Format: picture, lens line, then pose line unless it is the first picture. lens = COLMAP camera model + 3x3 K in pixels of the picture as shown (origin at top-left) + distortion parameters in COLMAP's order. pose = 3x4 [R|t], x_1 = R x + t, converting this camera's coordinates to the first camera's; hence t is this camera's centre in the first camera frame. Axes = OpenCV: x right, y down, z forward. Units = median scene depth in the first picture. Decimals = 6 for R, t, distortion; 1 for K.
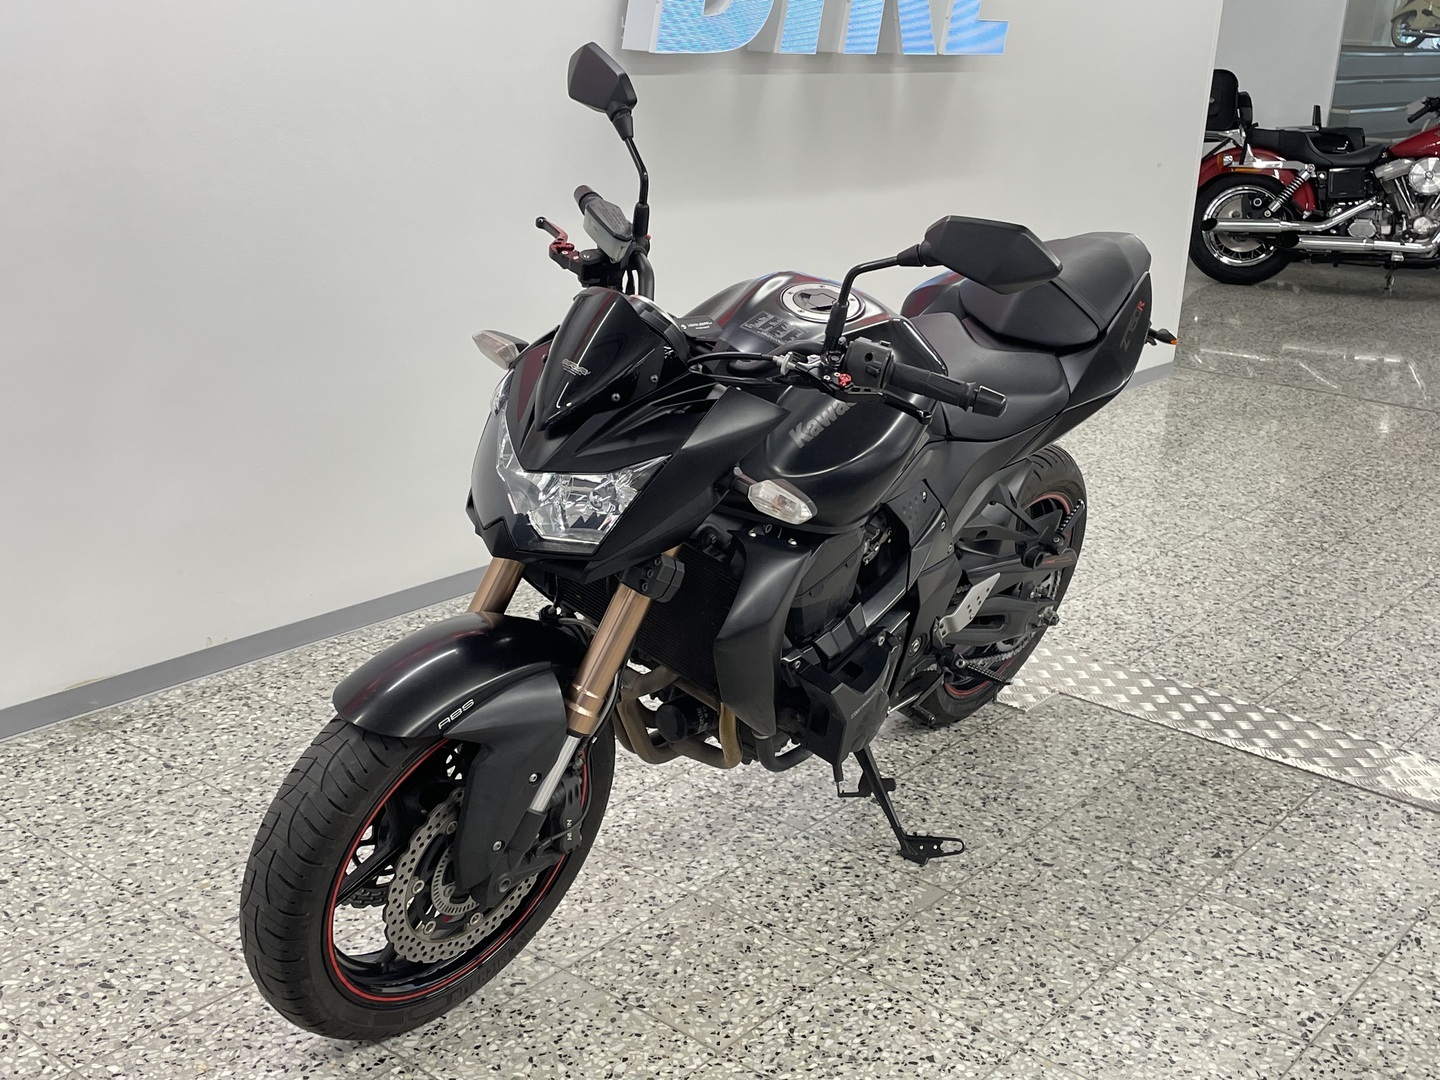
lens RADIAL K [[1678.9, 0, 725.7], [0, 1678.9, 537.0], [0, 0, 1]] dist [0.121540, -0.191322]
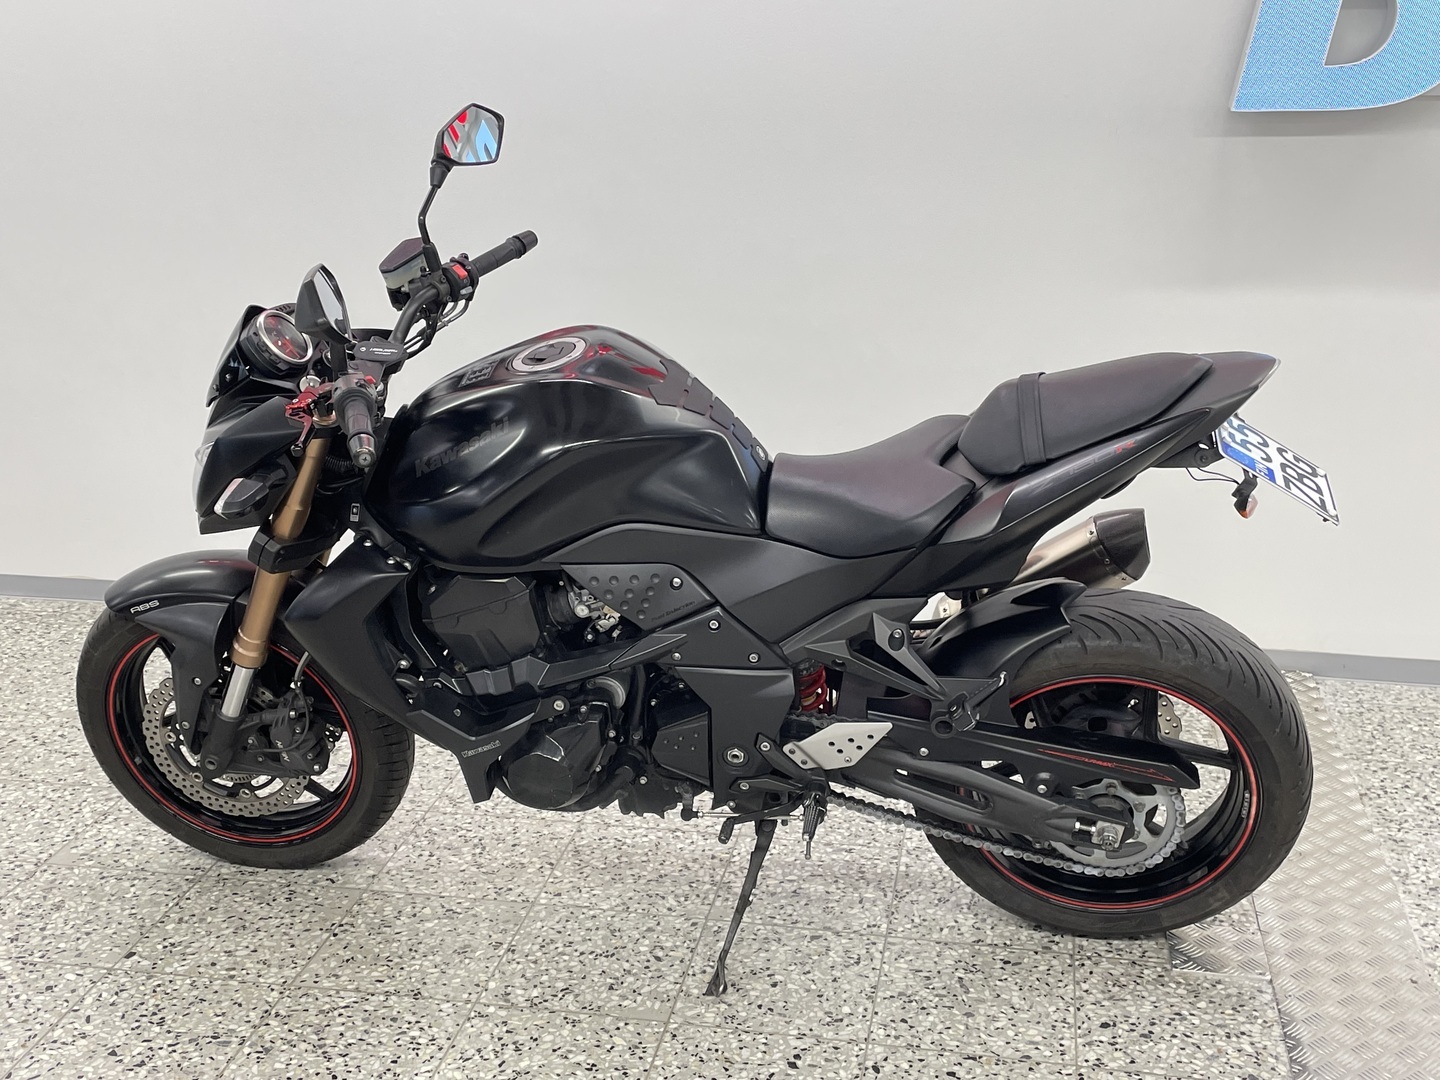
lens RADIAL K [[1683.0, 0, 732.1], [0, 1683.0, 523.2], [0, 0, 1]] dist [0.113458, -0.181518]
pose [[0.475811, 0.204600, -0.855420, 0.830302], [-0.240701, 0.965730, 0.097098, -0.138500], [0.845971, 0.159700, 0.508752, 0.494649]]
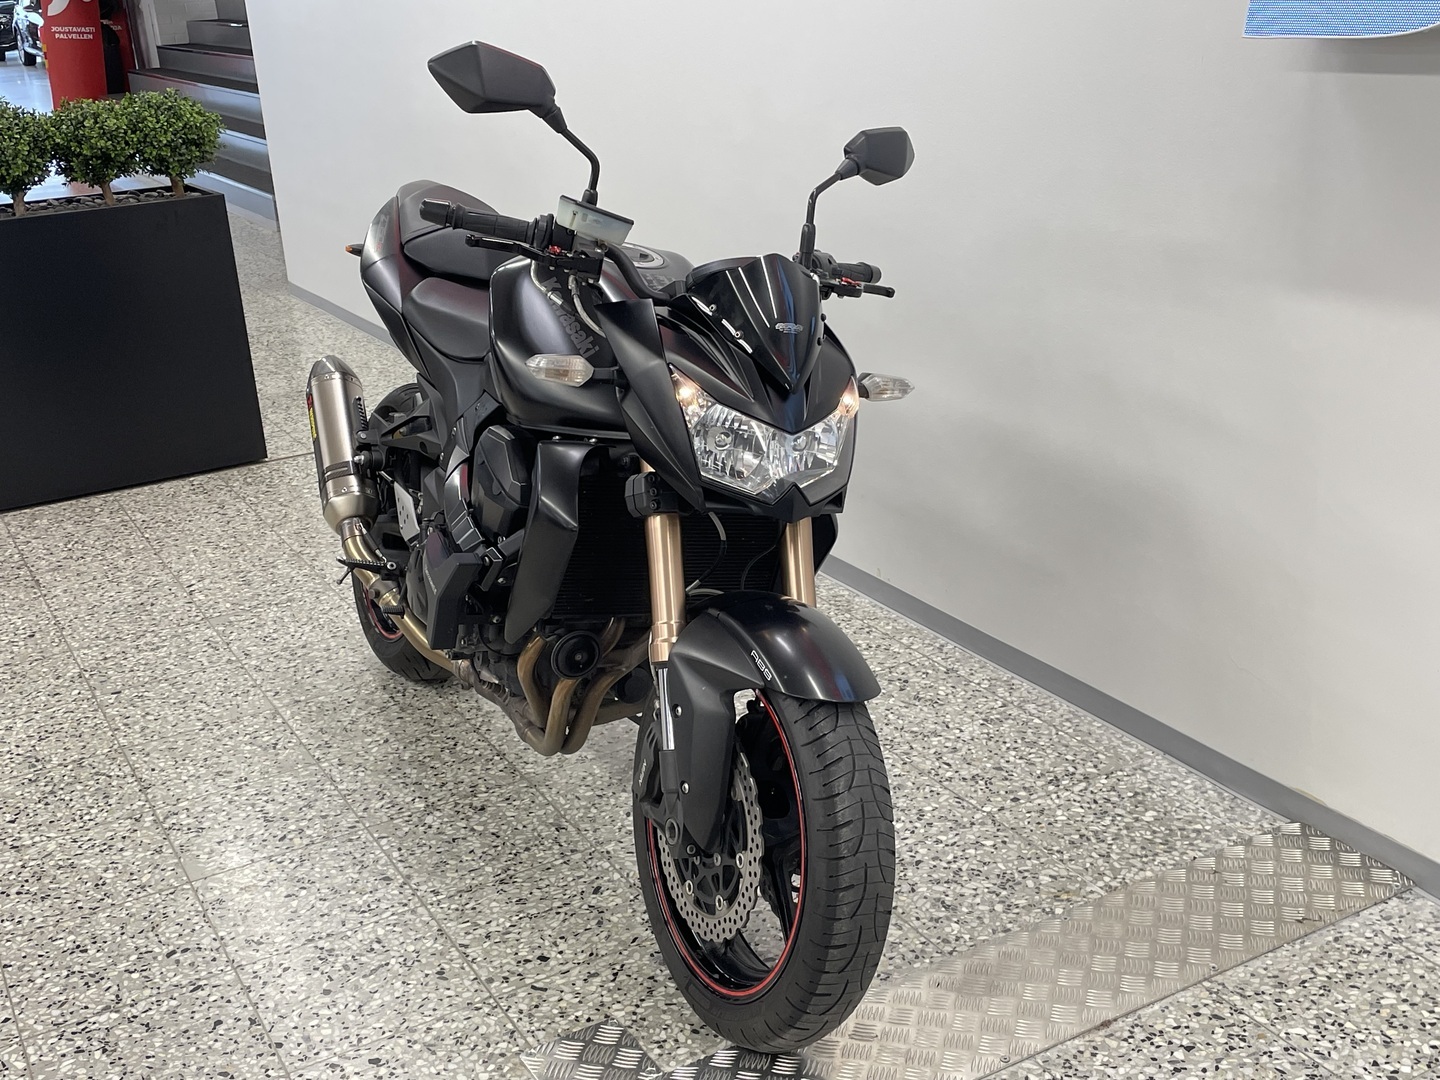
lens RADIAL K [[1666.2, 0, 730.1], [0, 1666.2, 538.4], [0, 0, 1]] dist [0.106984, -0.144782]
pose [[-0.371535, 0.288163, -0.882567, 0.798412], [-0.240632, 0.888240, 0.391314, -0.420732], [0.896693, 0.357761, -0.260671, 1.401173]]
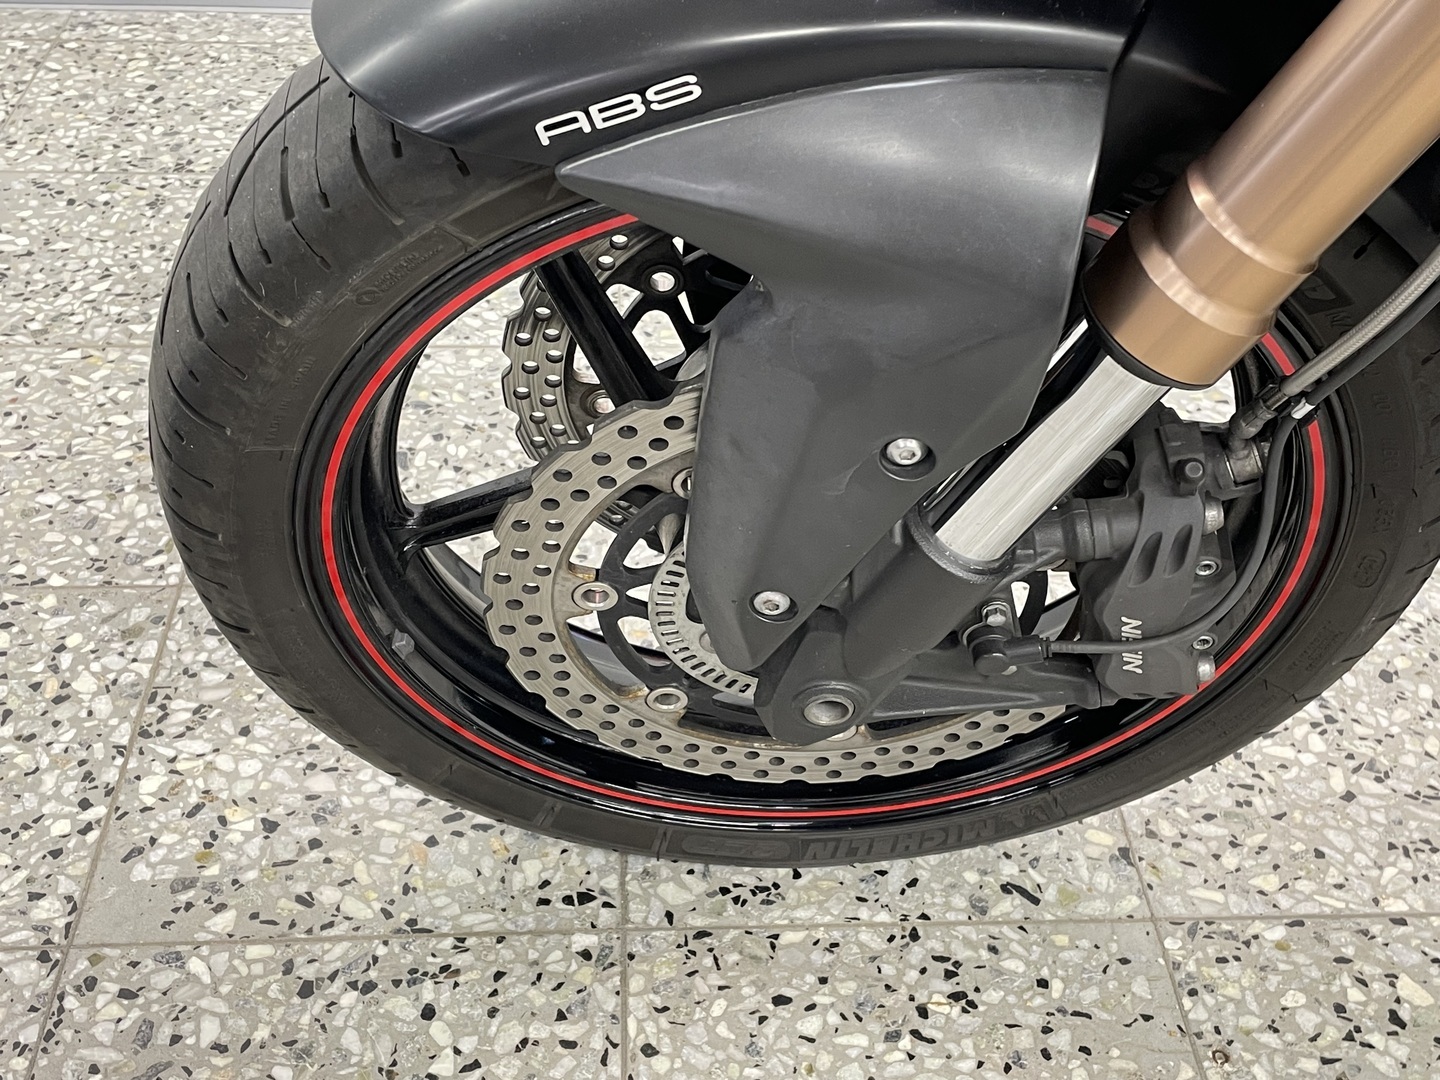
lens RADIAL K [[1695.1, 0, 725.5], [0, 1695.1, 524.1], [0, 0, 1]] dist [0.072906, -0.105602]
pose [[0.669642, 0.441387, -0.597292, 0.025452], [-0.225602, 0.887123, 0.402637, 0.036785], [0.707590, -0.134872, 0.693632, 0.578251]]
